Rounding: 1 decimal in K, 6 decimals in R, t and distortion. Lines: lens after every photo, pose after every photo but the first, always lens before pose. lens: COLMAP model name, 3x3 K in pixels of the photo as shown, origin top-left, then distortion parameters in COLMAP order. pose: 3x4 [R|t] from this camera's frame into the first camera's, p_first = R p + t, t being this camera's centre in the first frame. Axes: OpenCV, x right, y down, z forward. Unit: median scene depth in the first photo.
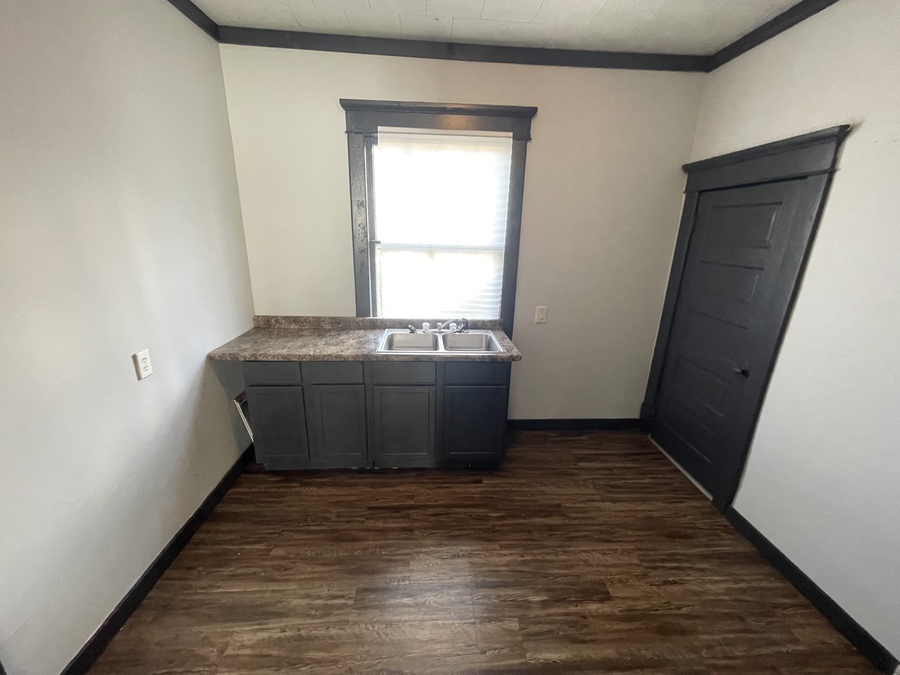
lens RADIAL K [[364.0, 0, 449.0], [0, 364.0, 337.1], [0, 0, 1]] dist [0.000251, -0.000082]
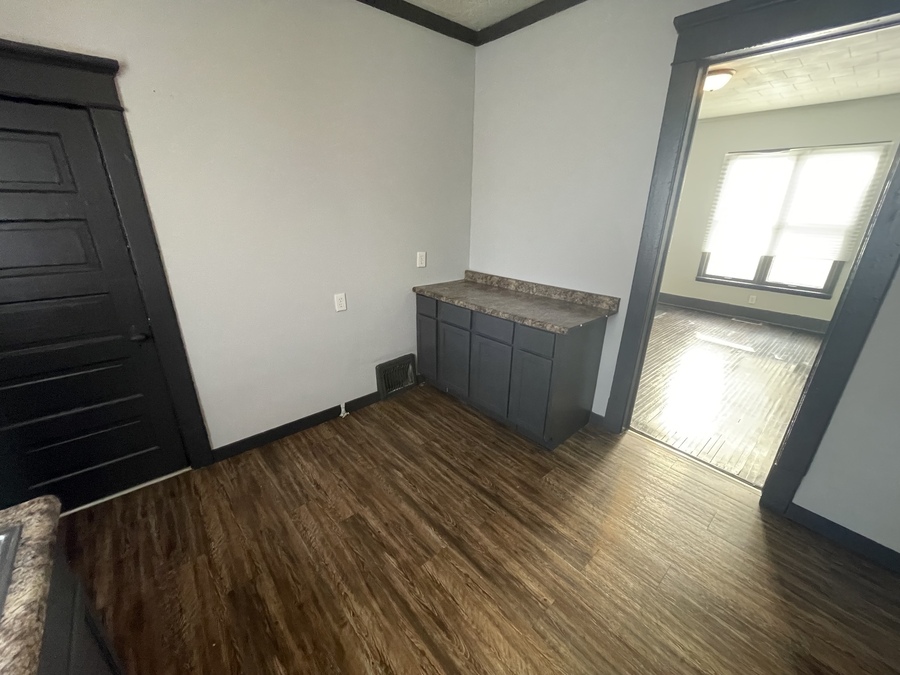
lens RADIAL K [[364.0, 0, 449.6], [0, 364.0, 339.5], [0, 0, 1]] dist [0.000251, -0.000082]
pose [[-0.617011, -0.308131, 0.724122, -0.359292], [0.199201, 0.829037, 0.522510, -0.249710], [-0.761325, 0.466641, -0.450144, 0.954112]]
